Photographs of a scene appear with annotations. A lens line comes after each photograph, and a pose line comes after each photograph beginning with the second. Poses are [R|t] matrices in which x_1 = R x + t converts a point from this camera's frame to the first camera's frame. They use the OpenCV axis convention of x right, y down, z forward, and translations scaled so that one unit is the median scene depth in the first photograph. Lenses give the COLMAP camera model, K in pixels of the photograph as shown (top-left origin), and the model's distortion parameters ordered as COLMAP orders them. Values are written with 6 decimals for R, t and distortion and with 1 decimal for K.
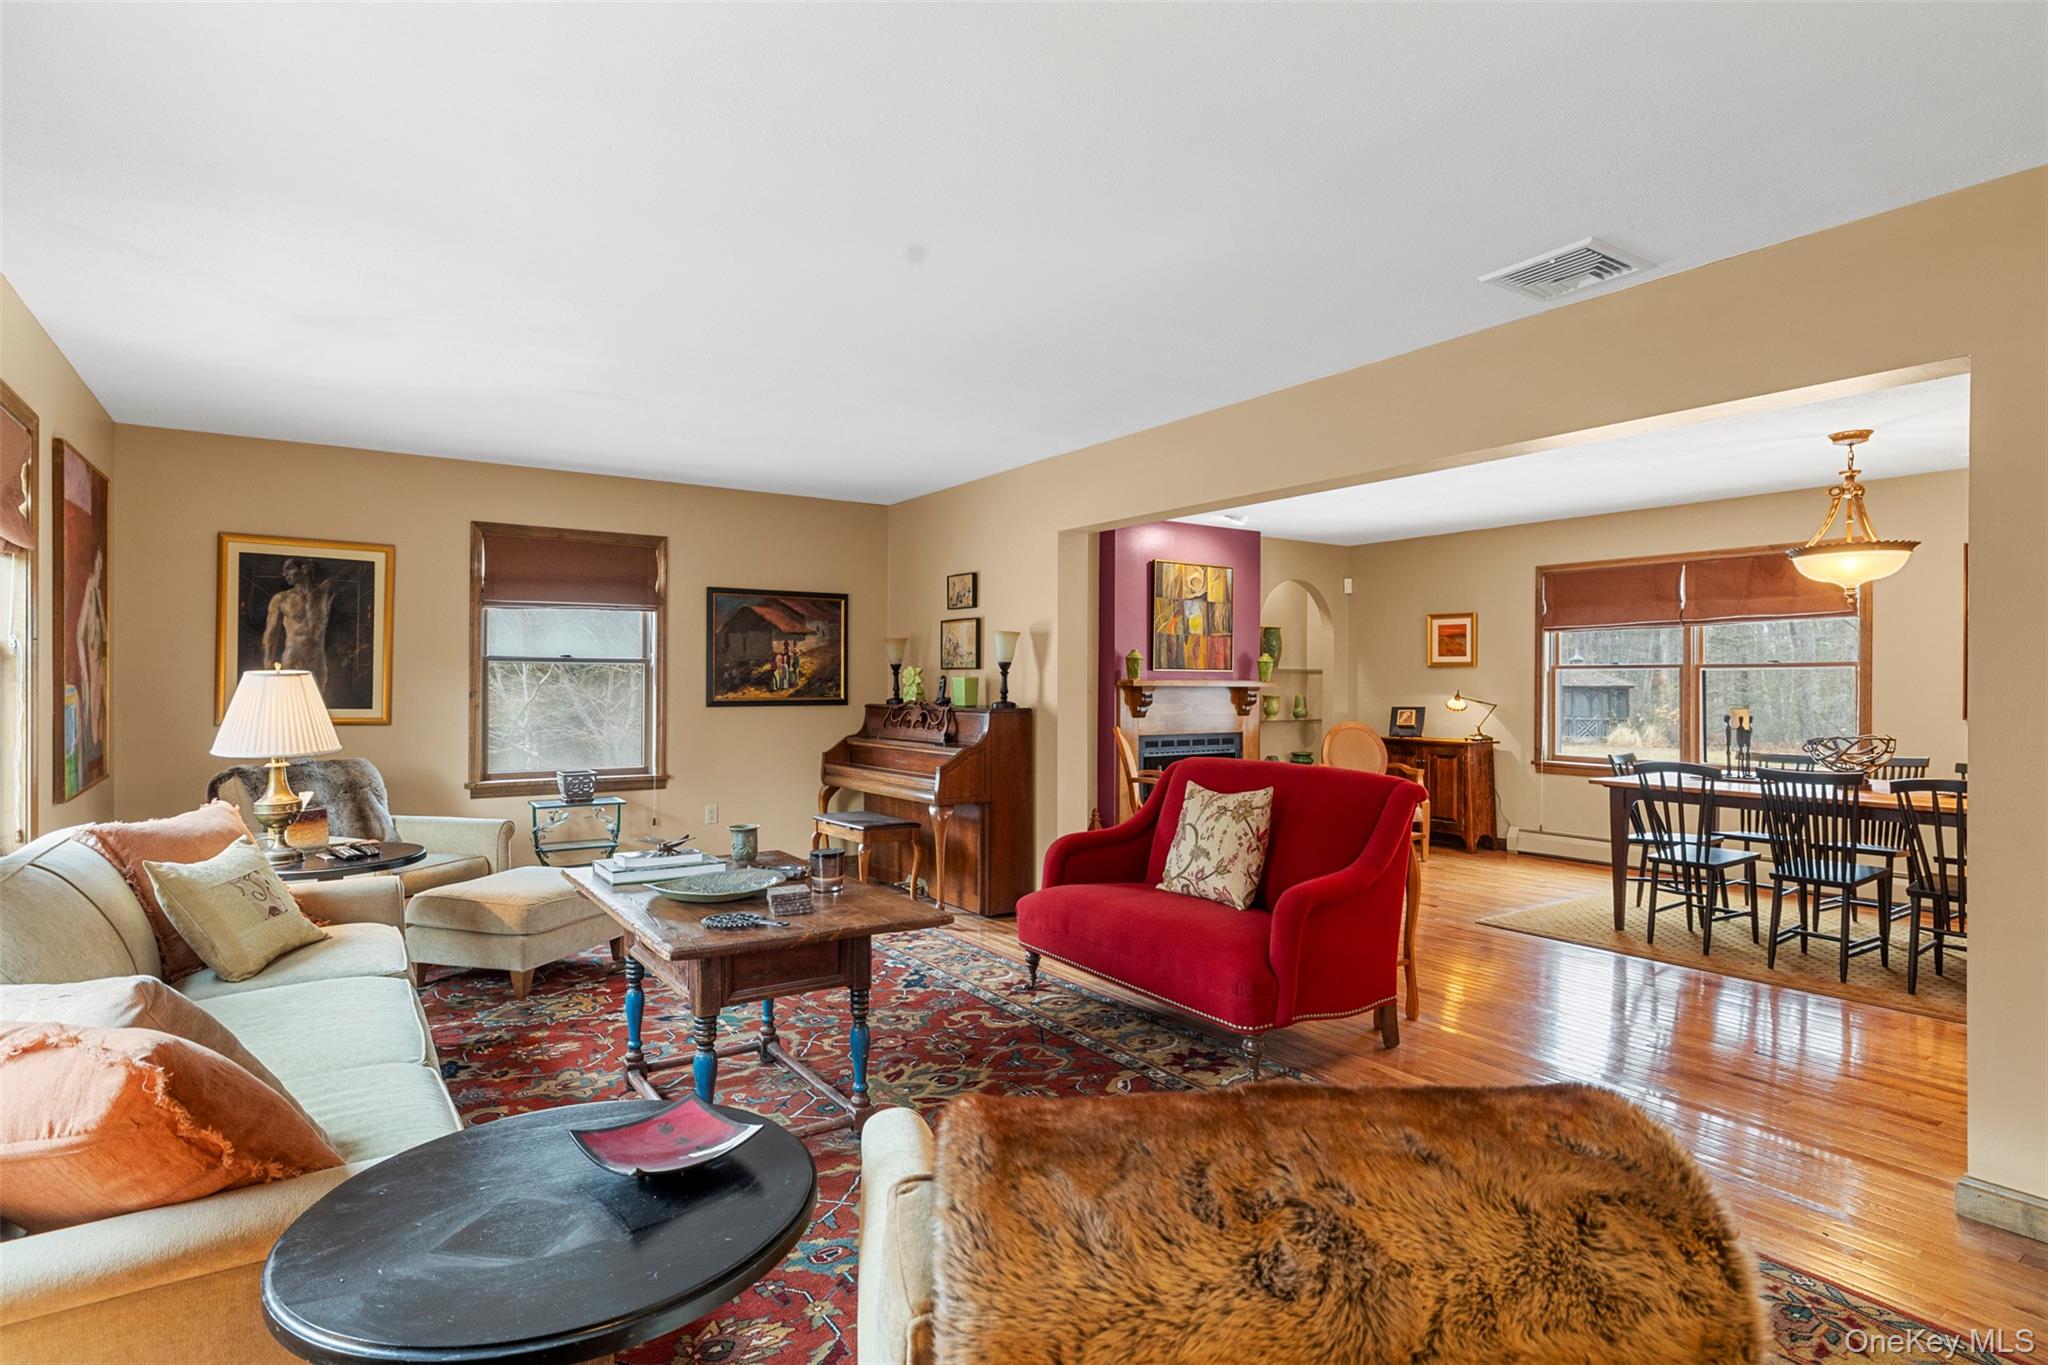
lens RADIAL K [[1054.3, 0, 1037.1], [0, 1054.3, 686.7], [0, 0, 1]] dist [0.014977, 0.000905]
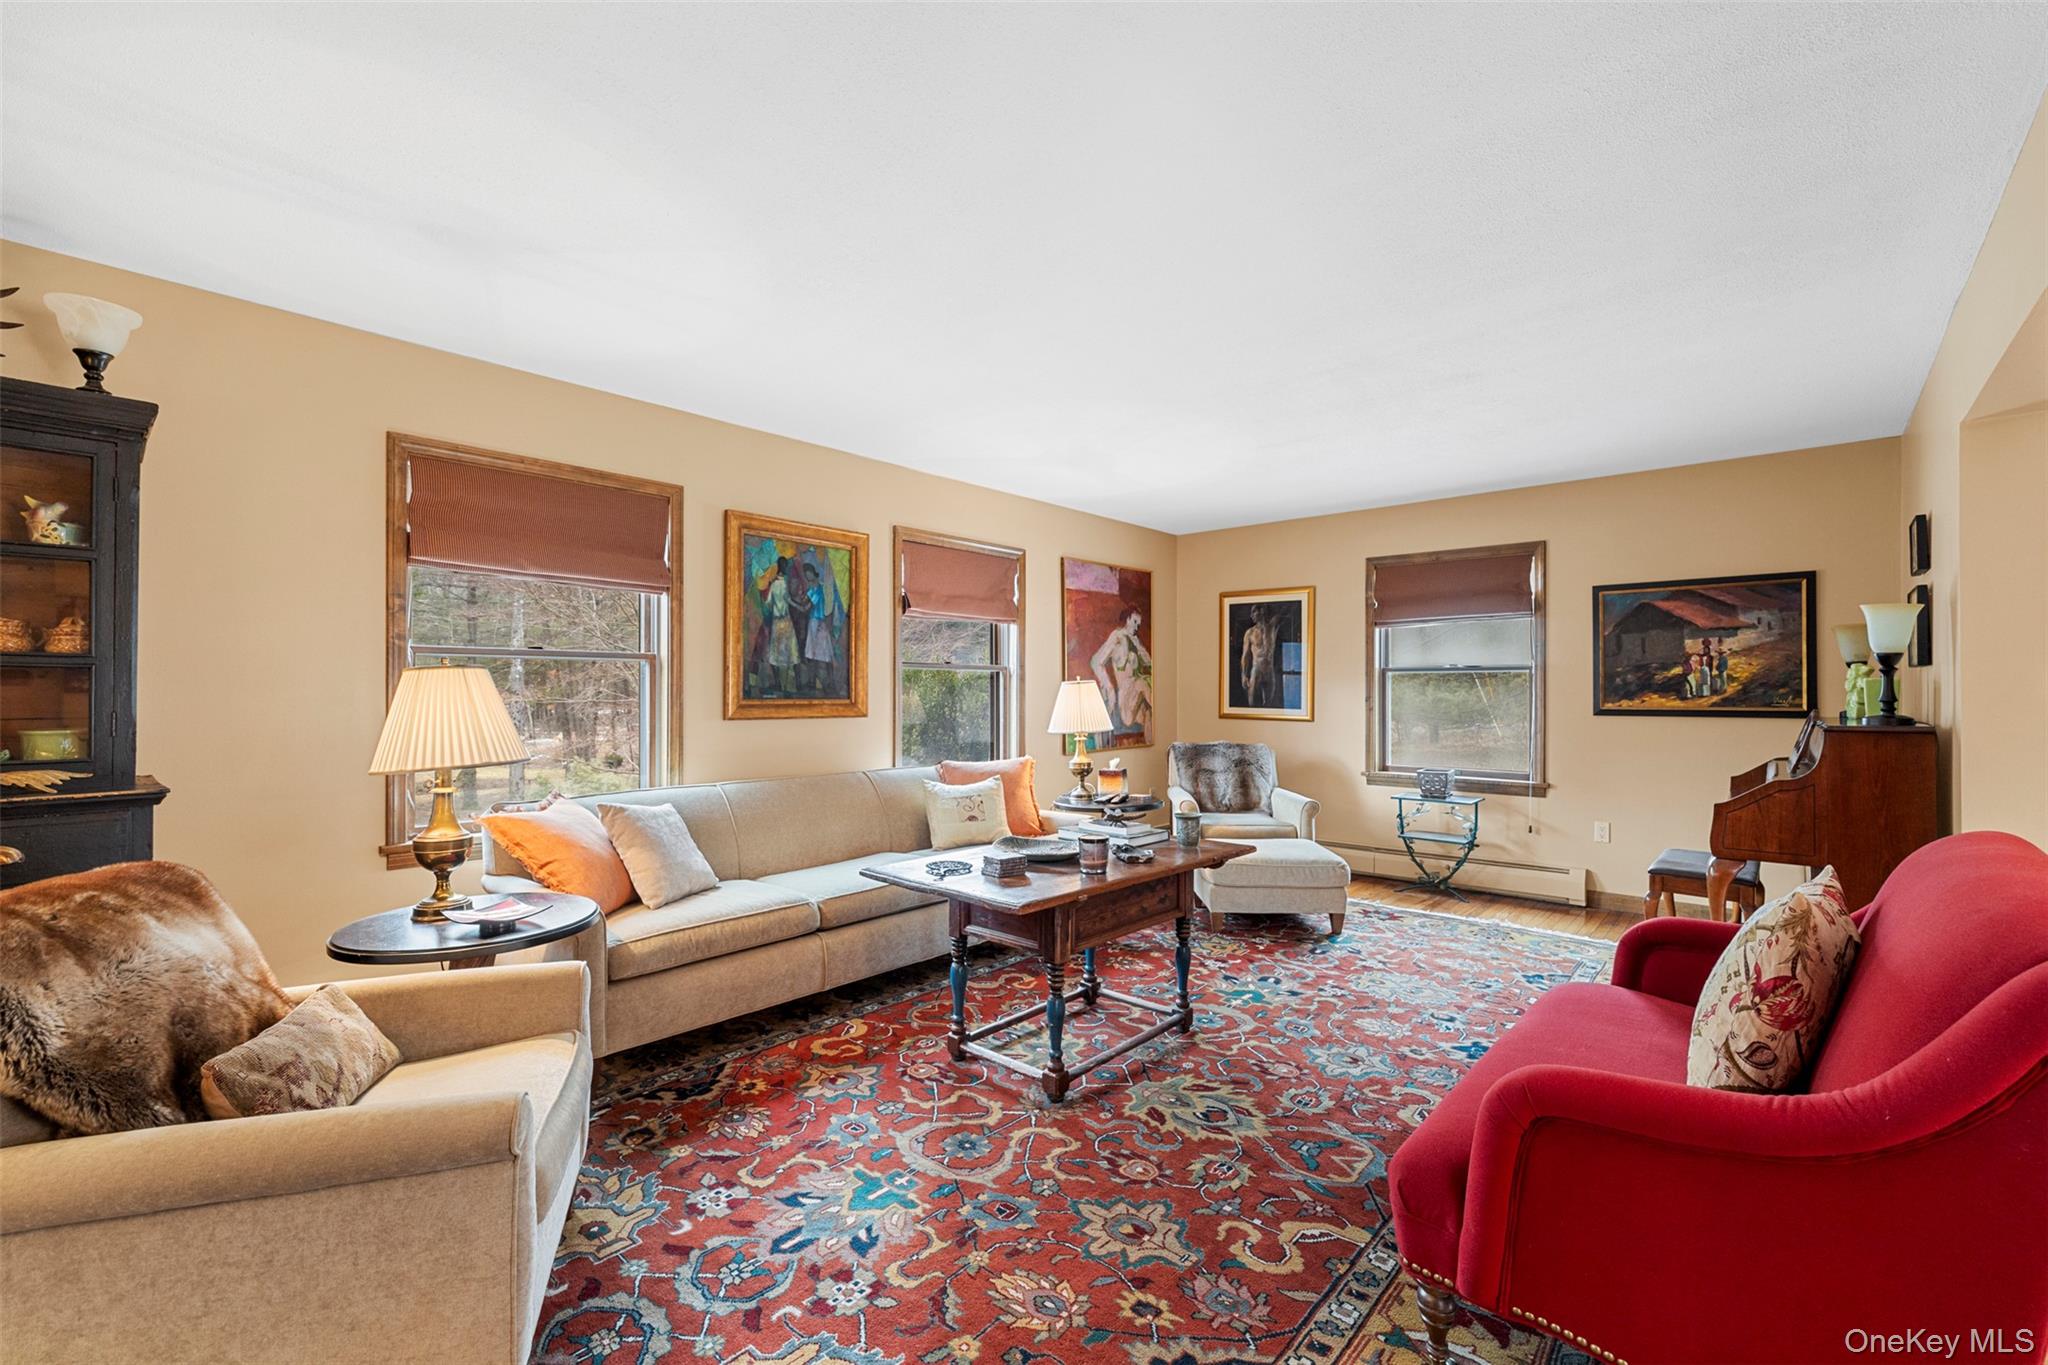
lens RADIAL K [[876.2, 0, 1037.7], [0, 876.2, 687.7], [0, 0, 1]] dist [-0.004080, -0.000131]
pose [[0.242540, -0.006526, -0.970119, 0.333040], [-0.005912, 0.999949, -0.008205, 0.004374], [0.970123, 0.007725, 0.242489, 0.358777]]
